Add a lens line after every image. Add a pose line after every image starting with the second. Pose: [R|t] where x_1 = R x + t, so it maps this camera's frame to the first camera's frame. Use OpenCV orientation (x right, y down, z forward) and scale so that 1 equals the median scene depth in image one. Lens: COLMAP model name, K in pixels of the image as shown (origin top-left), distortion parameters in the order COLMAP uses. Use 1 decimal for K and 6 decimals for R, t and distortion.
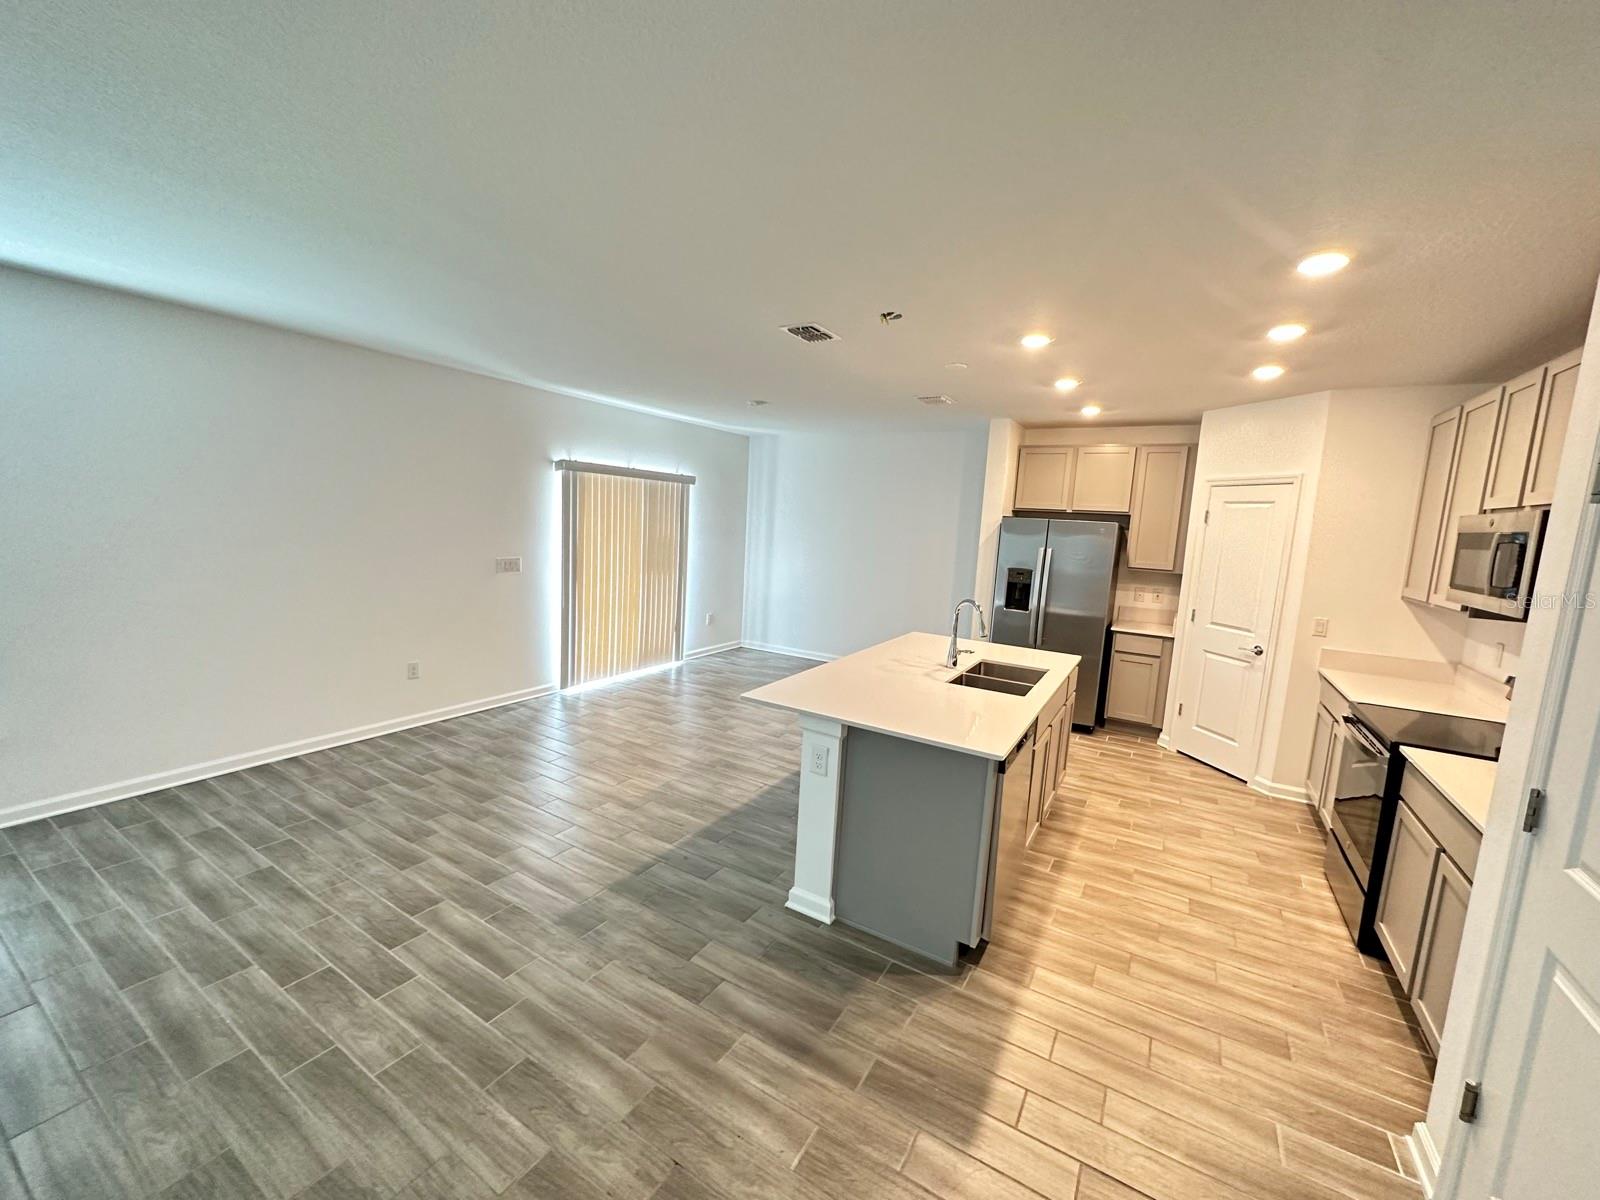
lens RADIAL K [[641.8, 0, 792.8], [0, 641.8, 597.4], [0, 0, 1]] dist [0.000170, 0.000911]
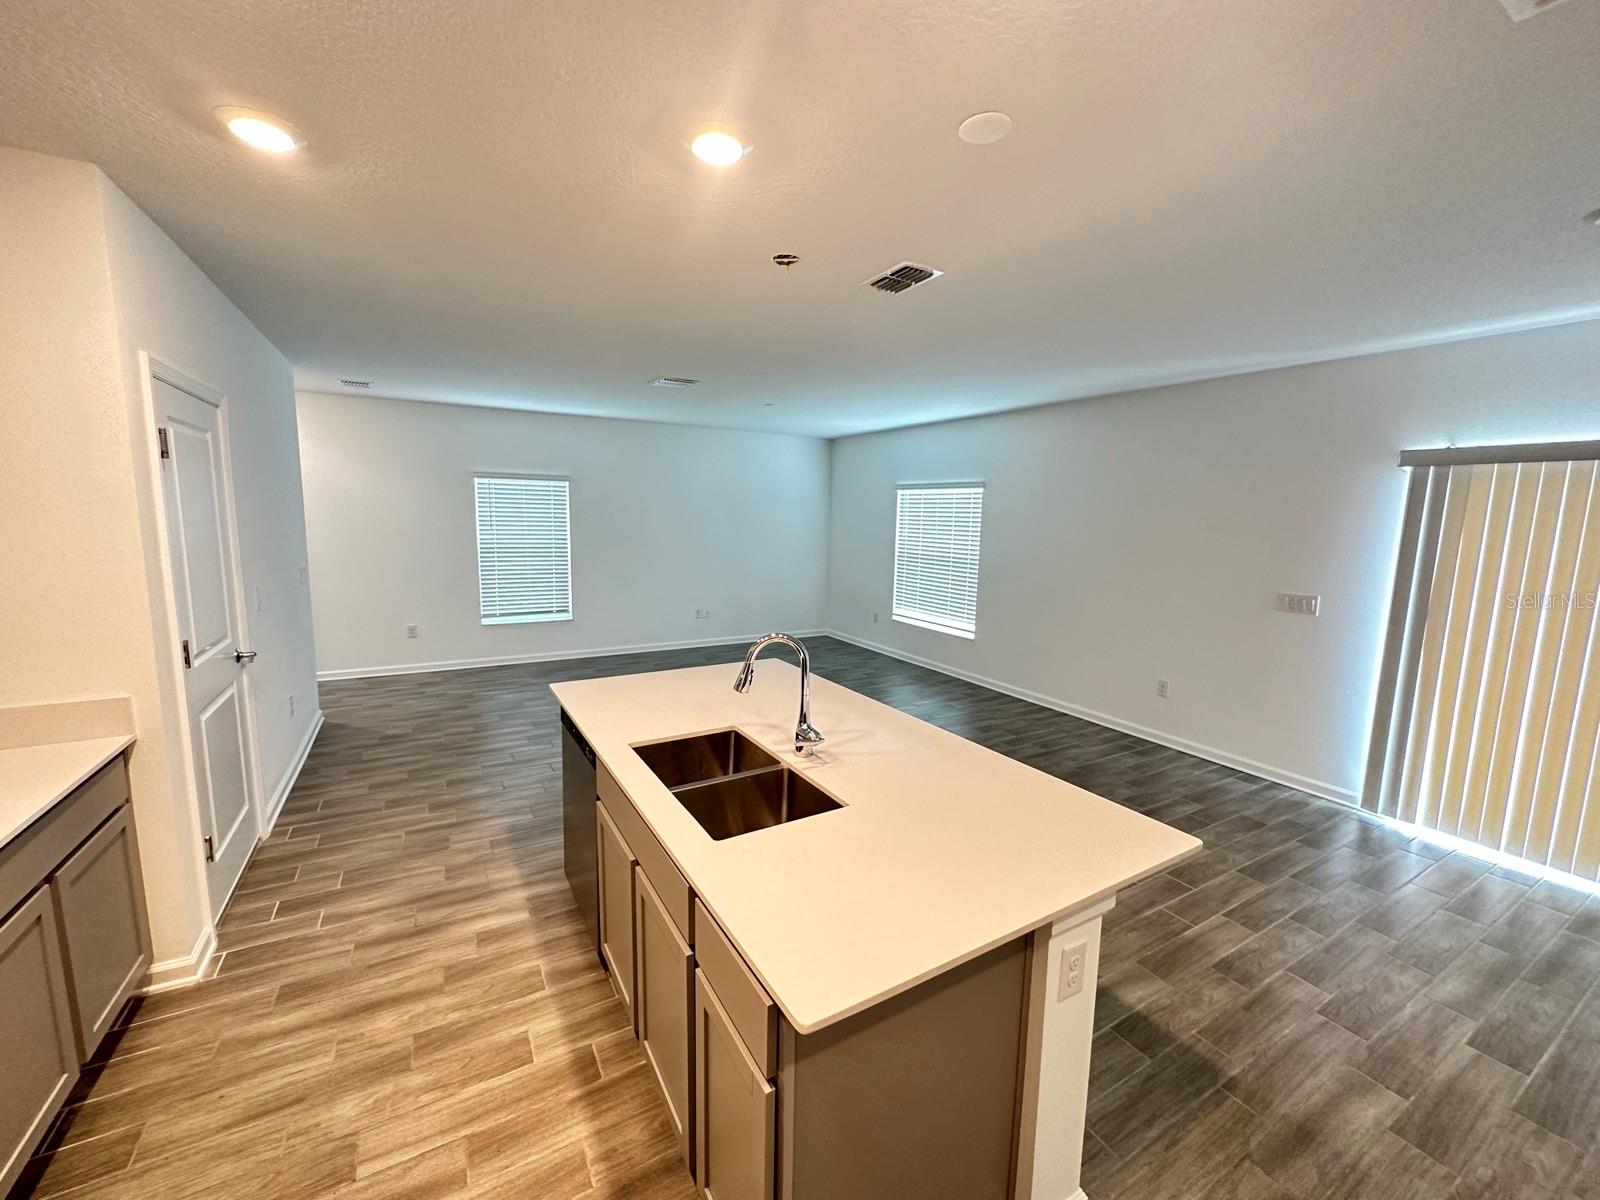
lens RADIAL K [[641.8, 0, 803.7], [0, 641.8, 597.9], [0, 0, 1]] dist [0.000170, 0.000911]
pose [[-0.471426, 0.055472, -0.880159, 0.855451], [-0.154685, 0.977347, 0.144449, -0.128503], [0.868234, 0.204244, -0.452166, 1.416018]]
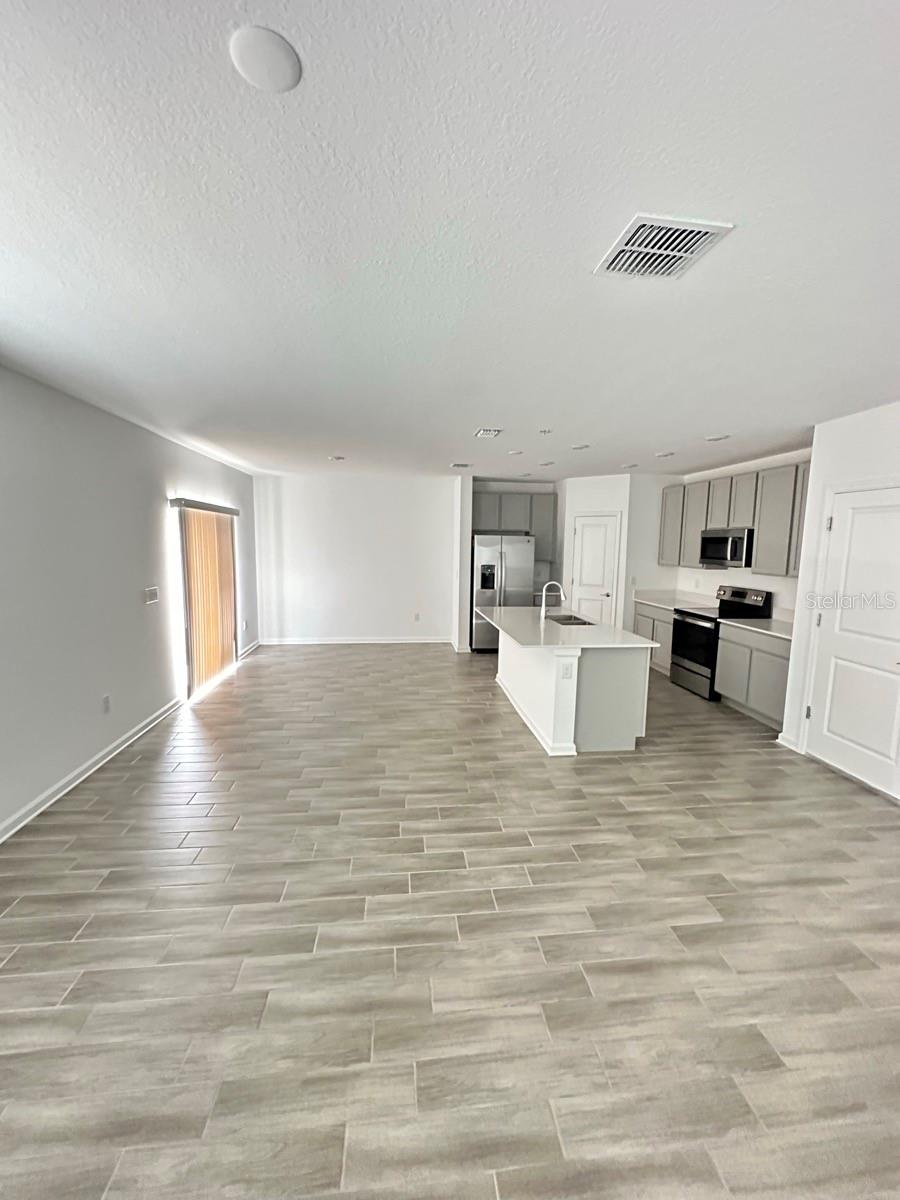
lens RADIAL K [[481.4, 0, 450.3], [0, 481.4, 603.4], [0, 0, 1]] dist [0.000170, 0.000911]
pose [[0.790424, -0.120149, 0.600661, -0.905915], [0.104938, 0.992639, 0.060465, -0.055666], [-0.603505, 0.015240, 0.797214, 0.065162]]
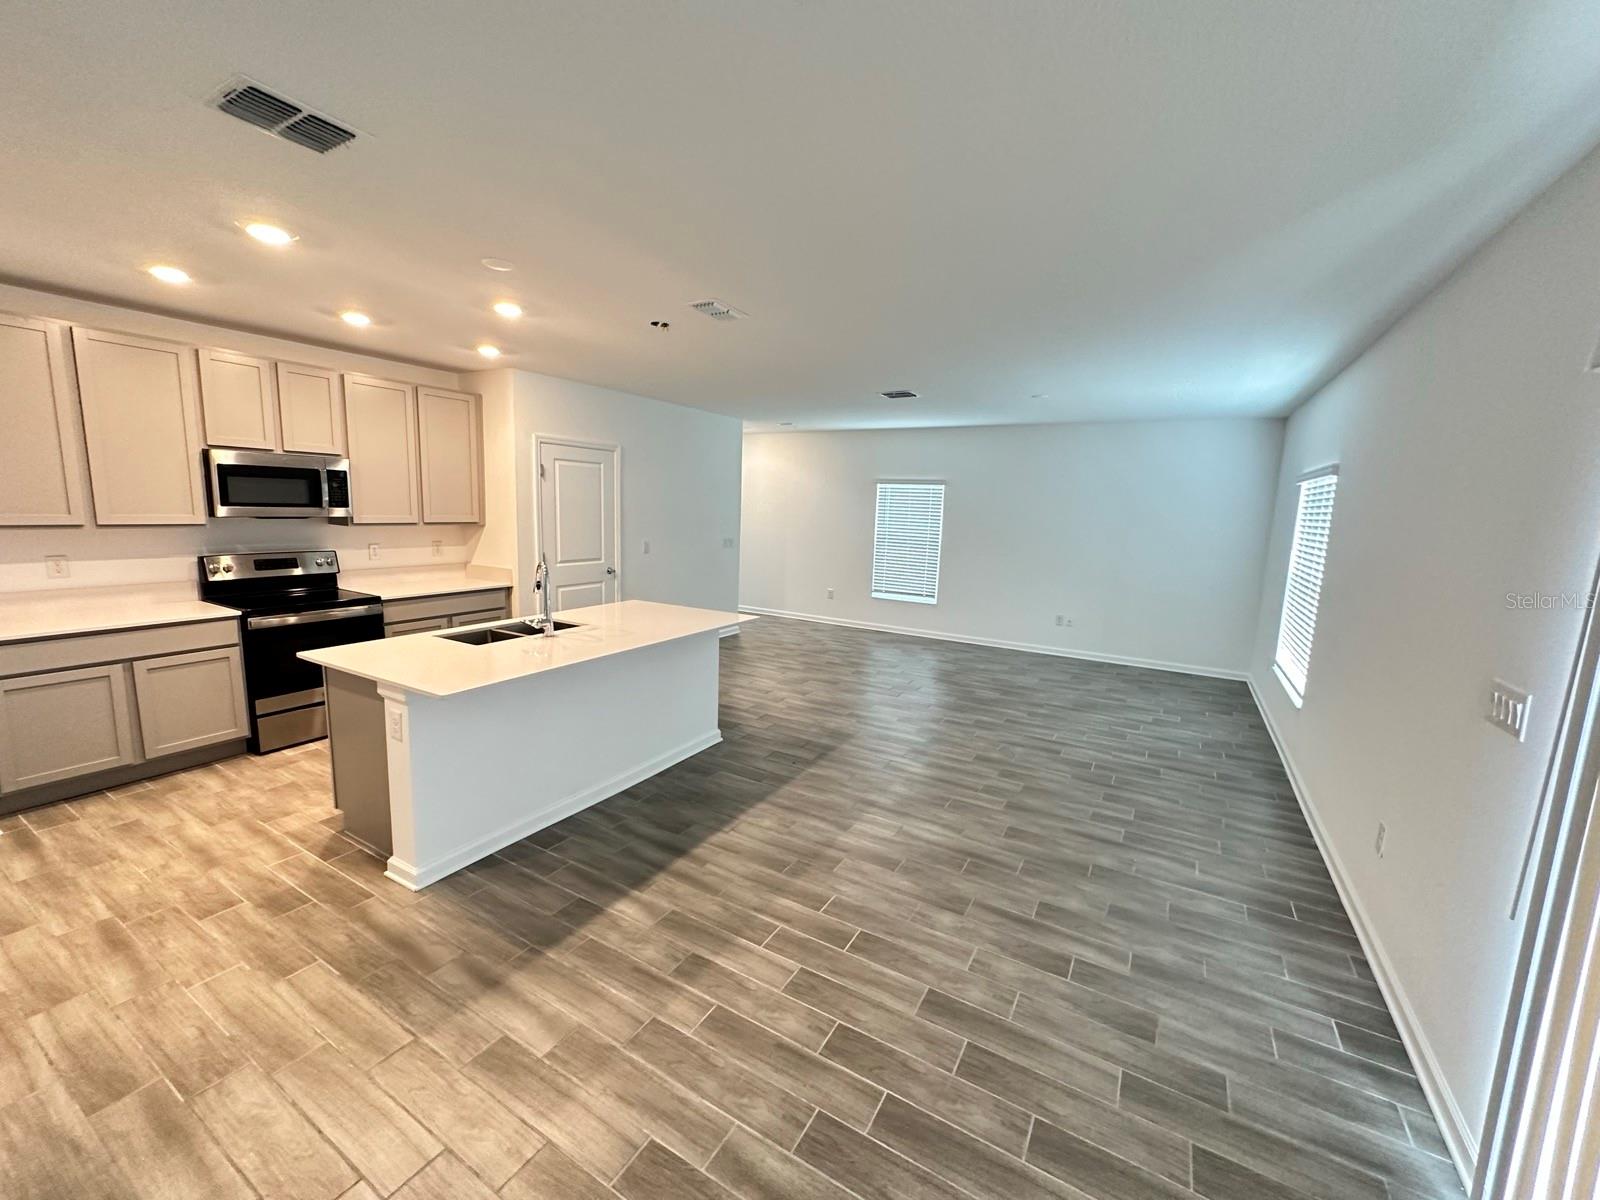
lens RADIAL K [[641.8, 0, 797.5], [0, 641.8, 597.1], [0, 0, 1]] dist [0.000170, 0.000911]
pose [[-0.996130, -0.082184, -0.031147, -0.105968], [-0.087510, 0.960315, 0.264836, -0.272770], [0.008146, 0.266537, -0.963790, 2.208869]]
